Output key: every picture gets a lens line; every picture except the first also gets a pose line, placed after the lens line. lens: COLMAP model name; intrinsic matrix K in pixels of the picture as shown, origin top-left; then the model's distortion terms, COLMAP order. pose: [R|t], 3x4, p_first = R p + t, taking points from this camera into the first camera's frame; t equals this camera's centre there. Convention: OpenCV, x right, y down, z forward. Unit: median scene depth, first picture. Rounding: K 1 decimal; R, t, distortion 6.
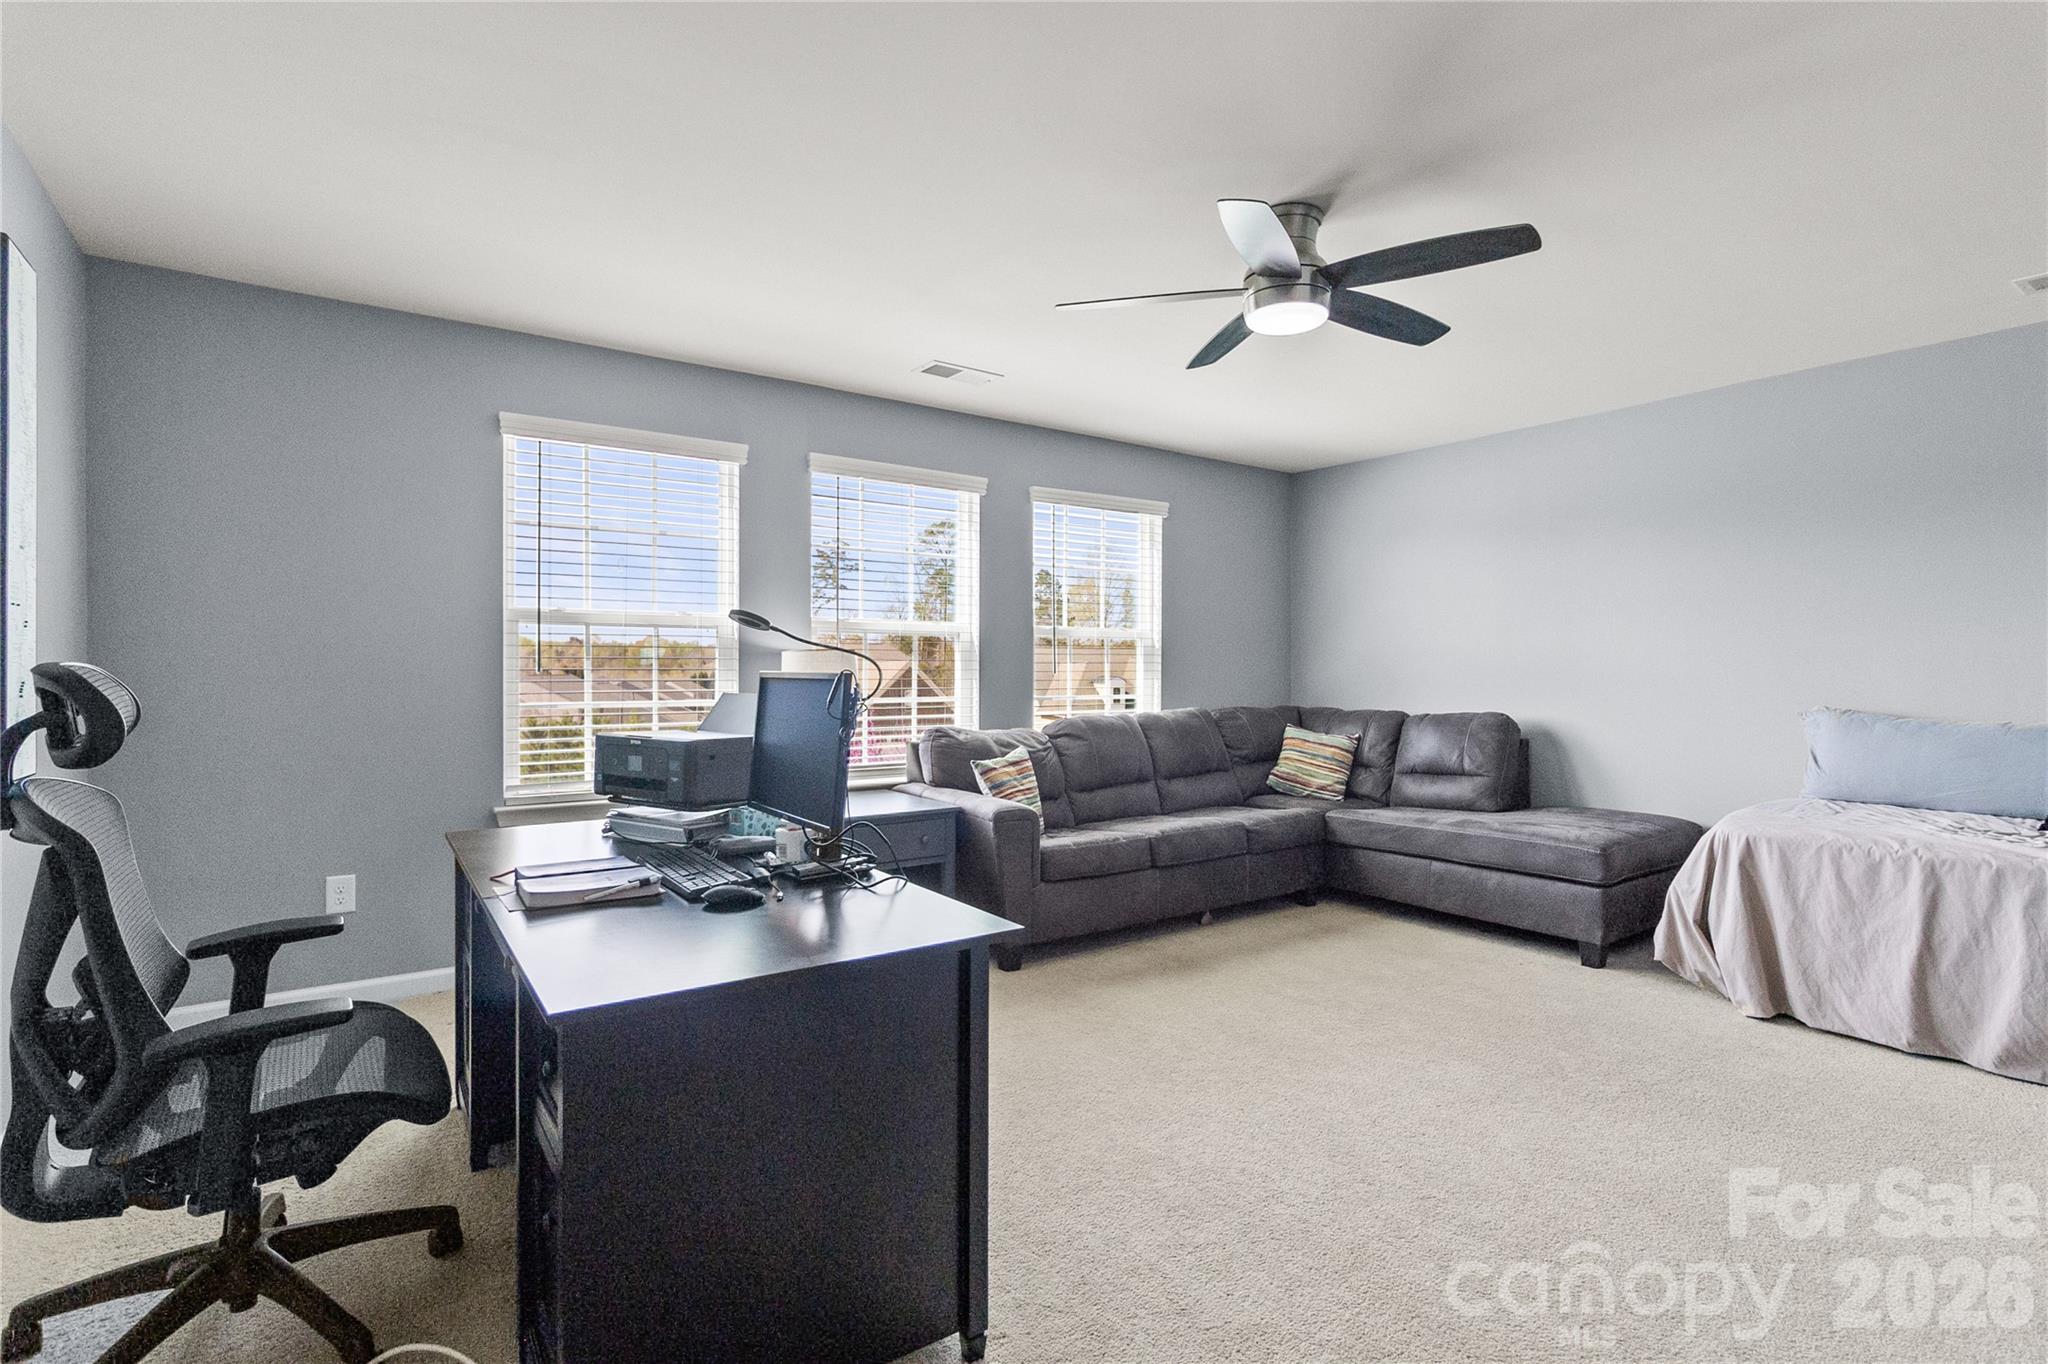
lens RADIAL K [[988.5, 0, 1017.6], [0, 988.5, 666.5], [0, 0, 1]] dist [0.002029, -0.006516]
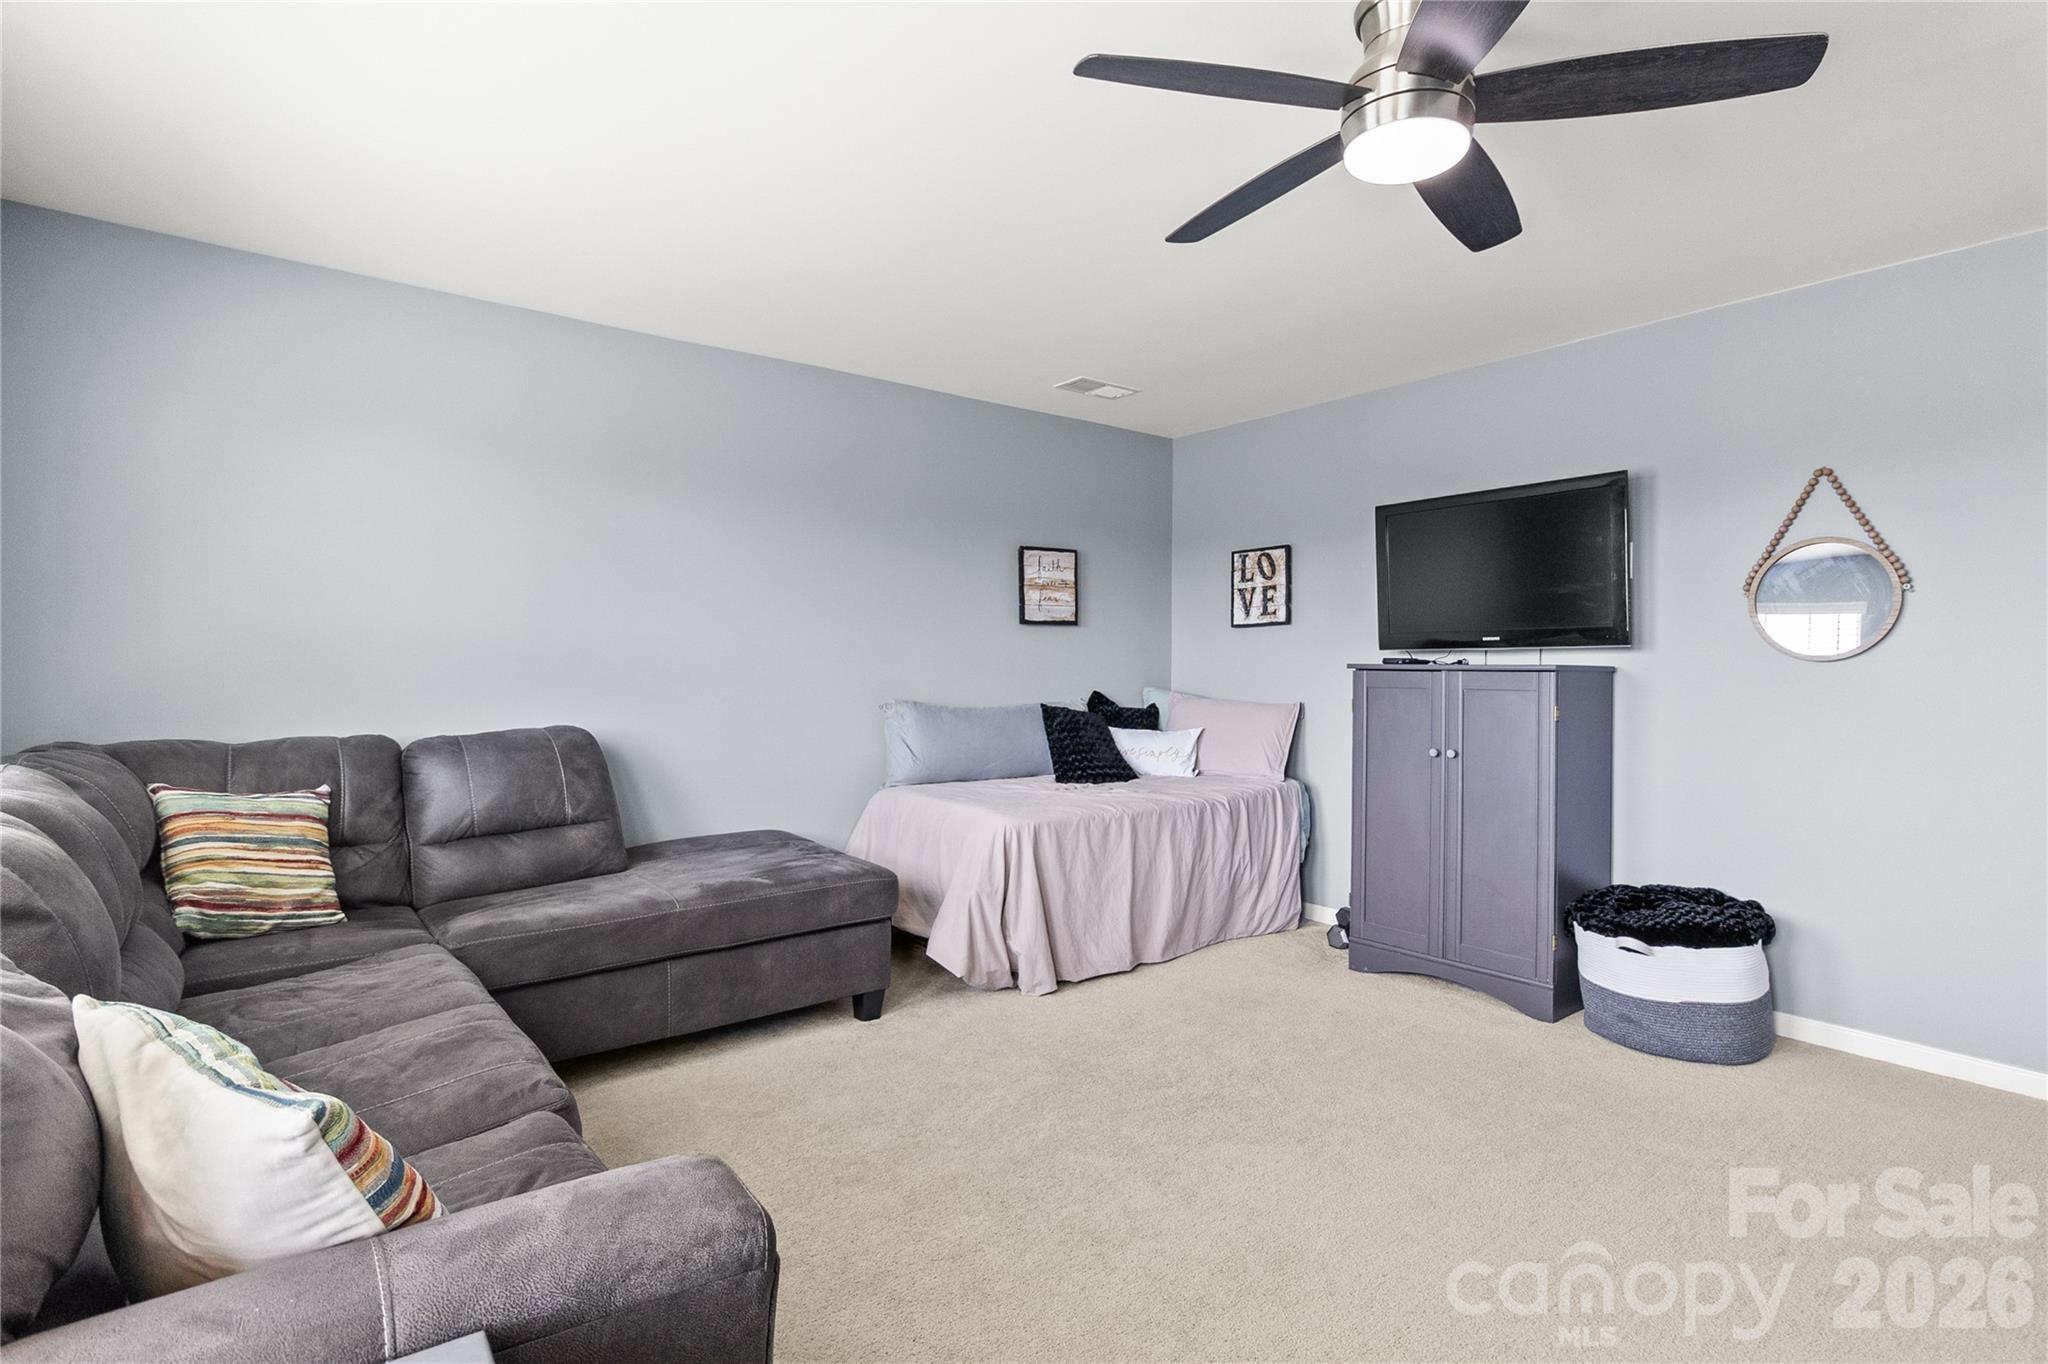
lens RADIAL K [[988.5, 0, 1017.6], [0, 988.5, 666.5], [0, 0, 1]] dist [0.002029, -0.006516]
pose [[-0.041822, -0.000542, 0.999125, -0.314297], [-0.006434, 0.999979, 0.000274, 0.005468], [-0.999104, -0.006417, -0.041825, 1.100418]]
